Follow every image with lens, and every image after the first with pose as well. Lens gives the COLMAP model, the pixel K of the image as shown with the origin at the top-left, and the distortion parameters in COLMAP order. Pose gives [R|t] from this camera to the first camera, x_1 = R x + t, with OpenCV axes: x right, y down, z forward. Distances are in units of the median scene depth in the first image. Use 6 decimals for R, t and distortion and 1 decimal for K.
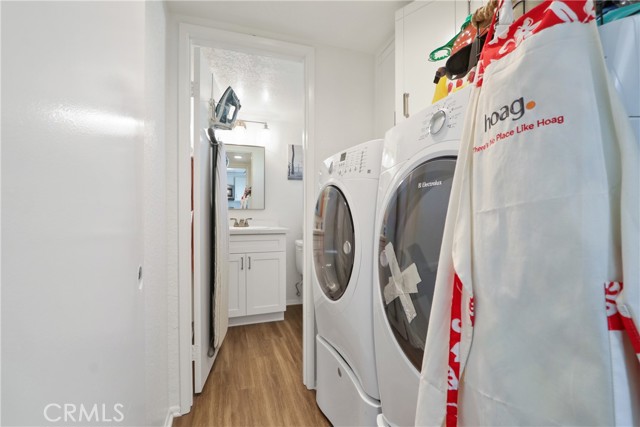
lens RADIAL K [[297.7, 0, 319.6], [0, 297.7, 210.7], [0, 0, 1]] dist [-0.003429, -0.000411]
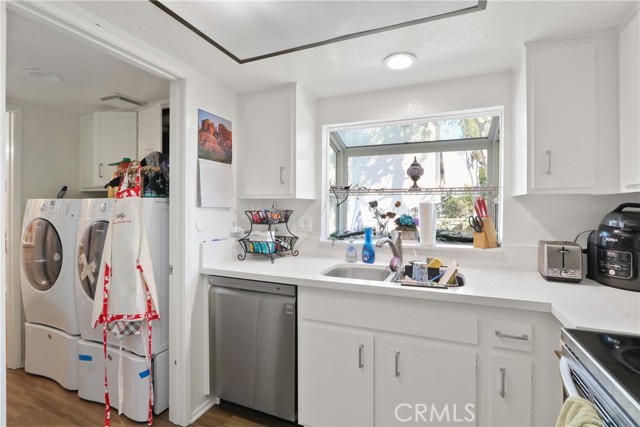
lens RADIAL K [[297.7, 0, 323.4], [0, 297.7, 209.5], [0, 0, 1]] dist [-0.003429, -0.000411]
pose [[0.654685, -0.003273, 0.755895, -0.175569], [-0.009779, 0.999870, 0.012799, -0.171230], [-0.755839, -0.015771, 0.654568, -1.171433]]
